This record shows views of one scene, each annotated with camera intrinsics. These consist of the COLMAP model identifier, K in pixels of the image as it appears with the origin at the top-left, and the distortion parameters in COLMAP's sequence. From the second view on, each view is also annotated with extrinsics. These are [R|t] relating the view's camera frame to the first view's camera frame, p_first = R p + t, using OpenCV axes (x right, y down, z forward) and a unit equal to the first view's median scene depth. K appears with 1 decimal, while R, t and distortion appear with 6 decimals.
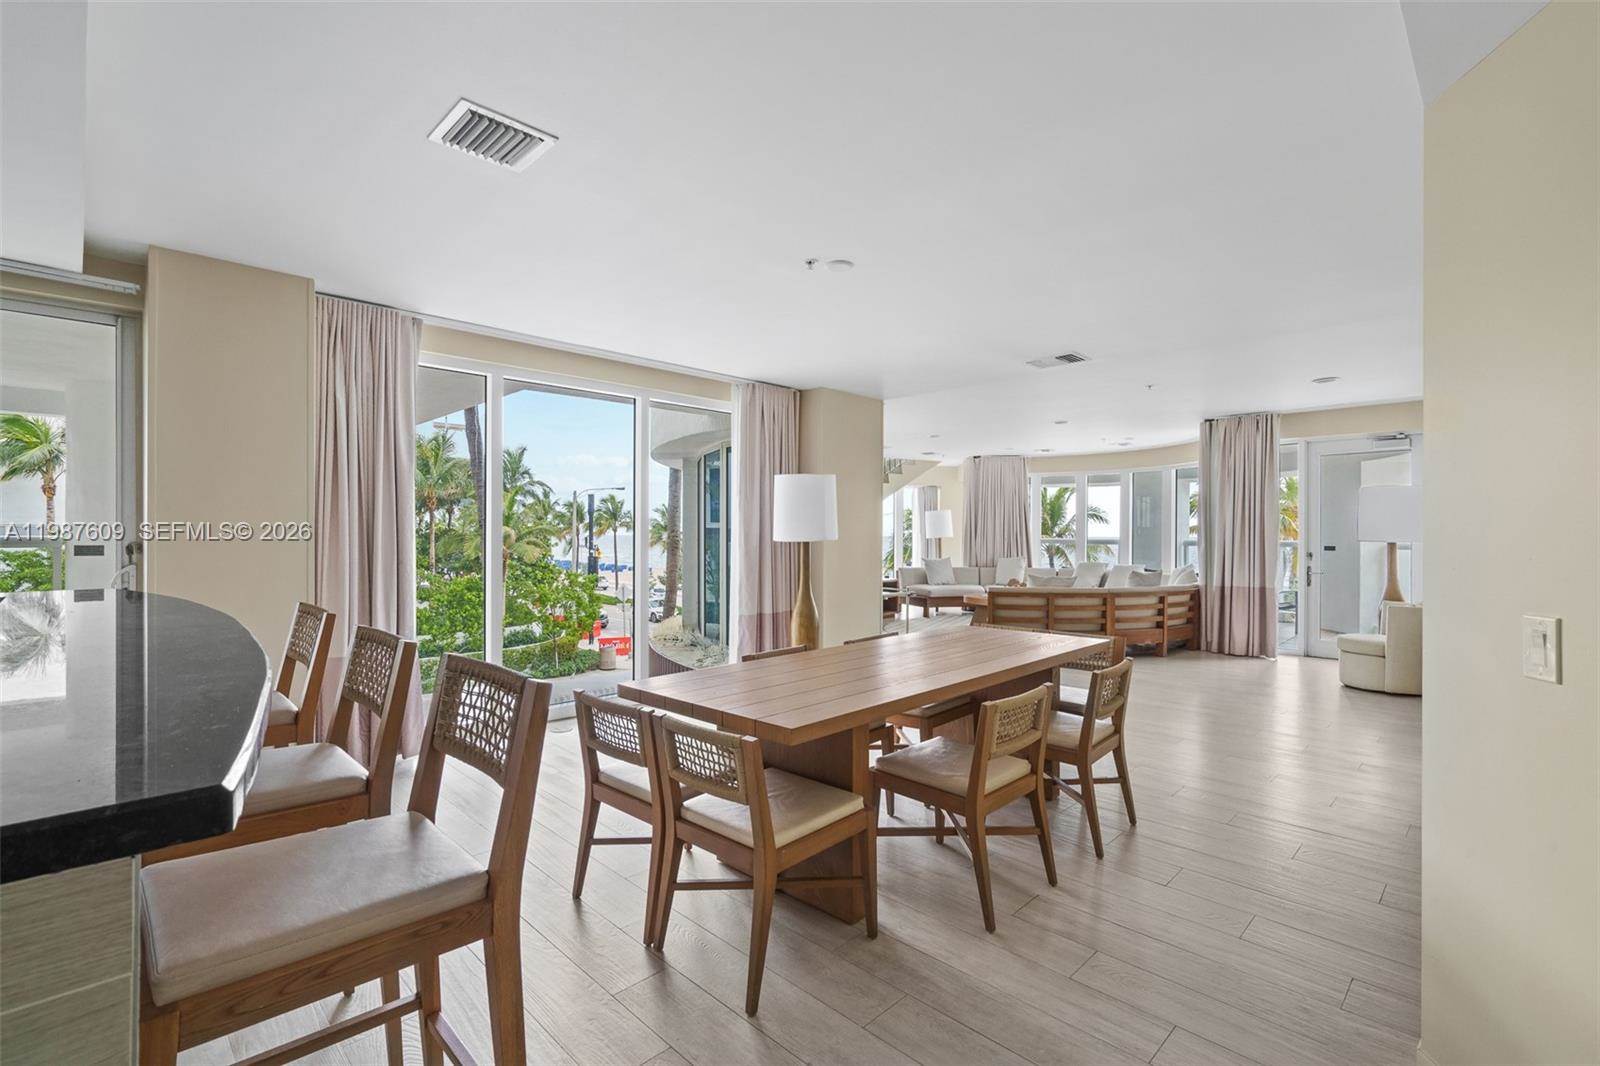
lens RADIAL K [[721.6, 0, 805.3], [0, 721.6, 551.7], [0, 0, 1]] dist [0.001160, 0.000246]
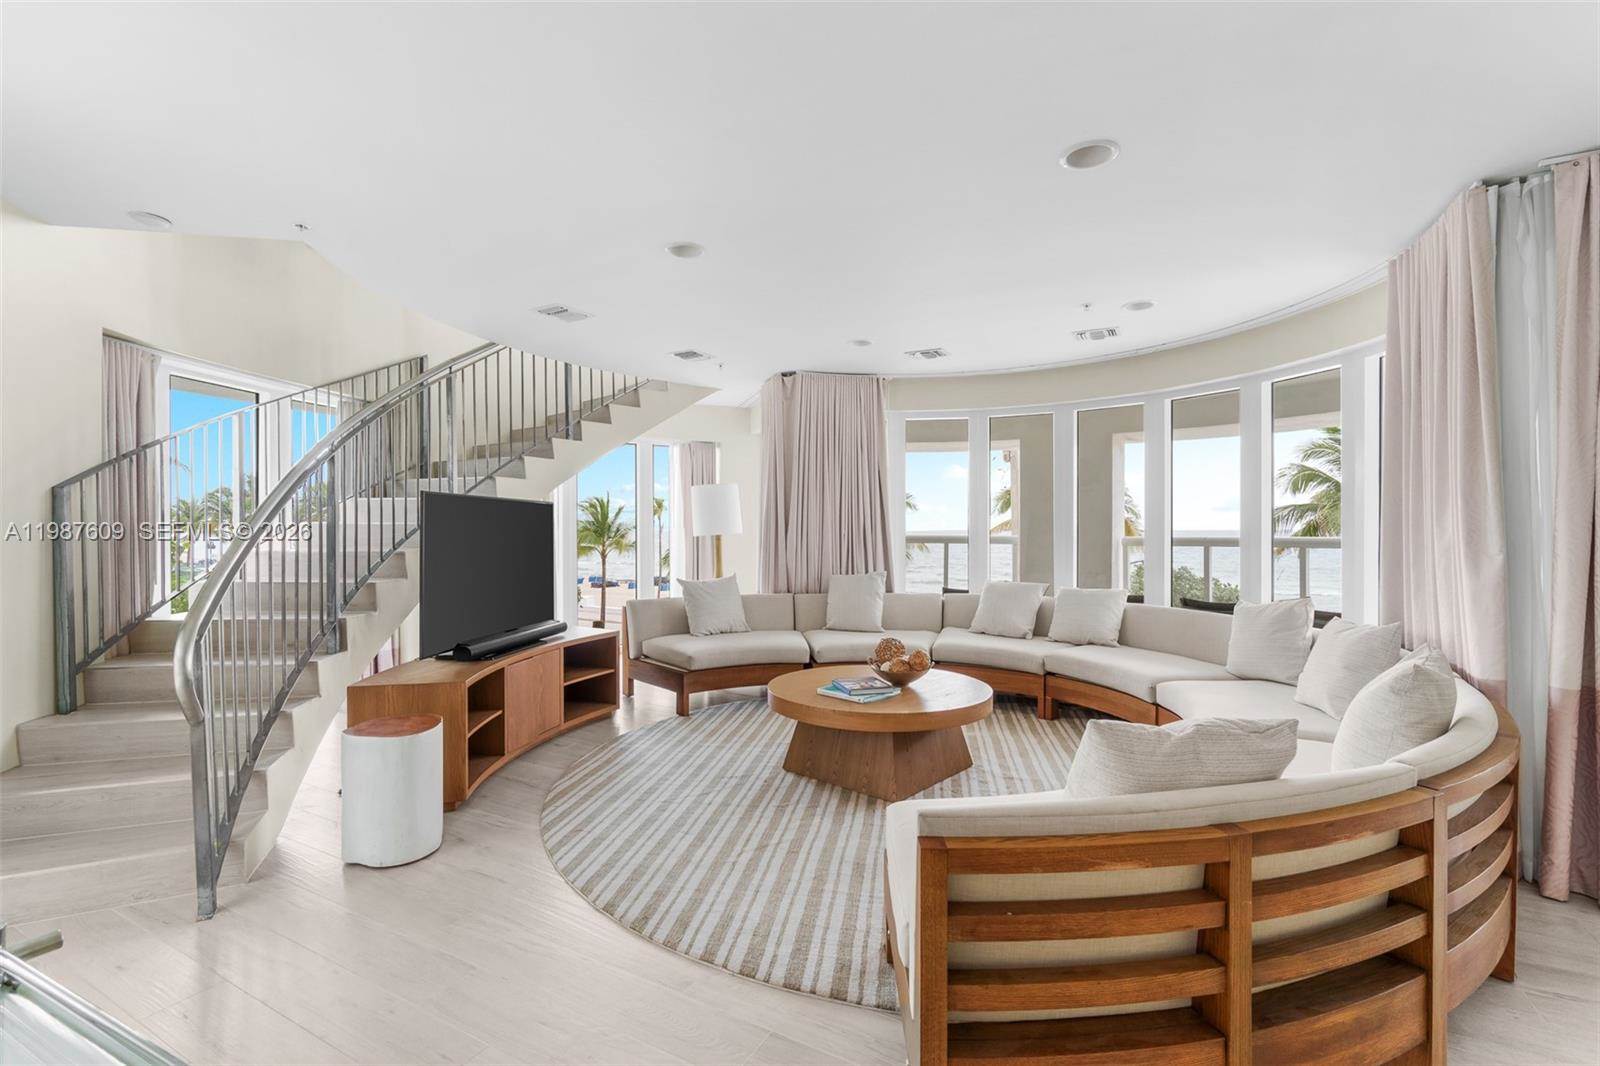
lens RADIAL K [[726.1, 0, 815.8], [0, 726.1, 530.9], [0, 0, 1]] dist [-0.001797, -0.000228]
pose [[0.955320, -0.000738, 0.295574, 0.134885], [0.007865, 0.999706, -0.022921, -0.013378], [-0.295470, 0.024222, 0.955045, 0.650042]]
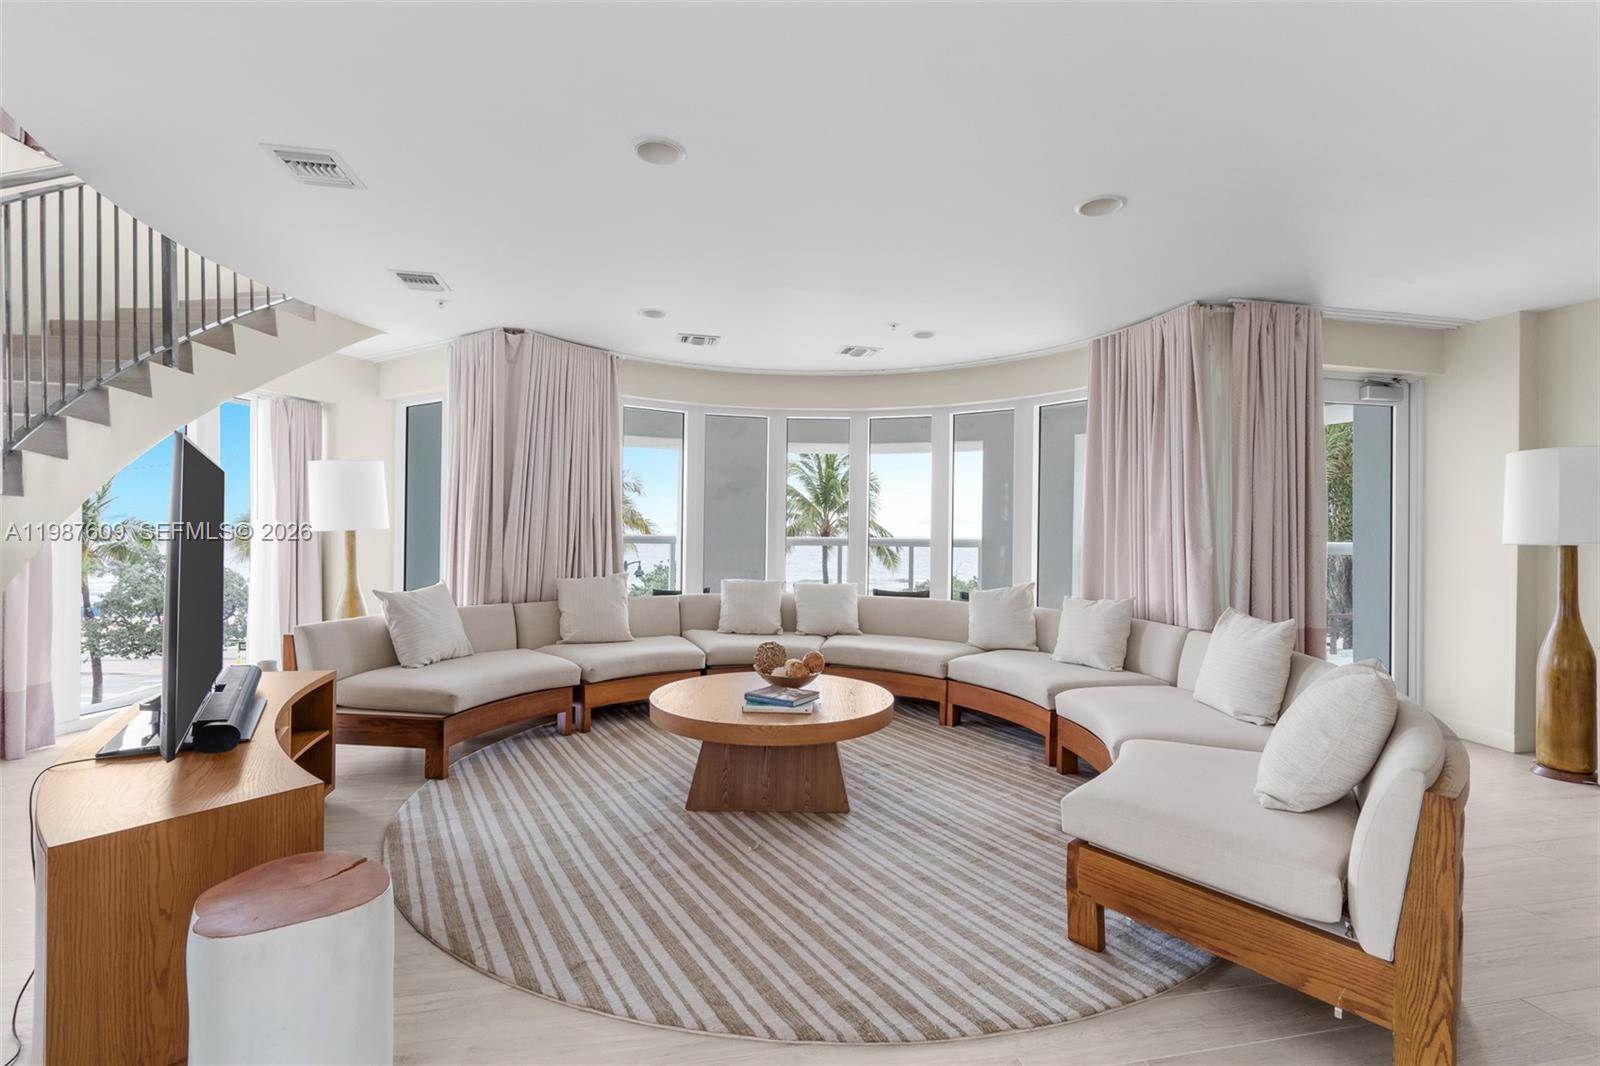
lens RADIAL K [[716.8, 0, 800.0], [0, 716.8, 533.0], [0, 0, 1]] dist [-0.000703, 0.000187]
pose [[0.526305, 0.009311, 0.850245, -0.022605], [0.009473, 0.999814, -0.016813, -0.012642], [-0.850243, 0.016903, 0.526119, 0.826549]]
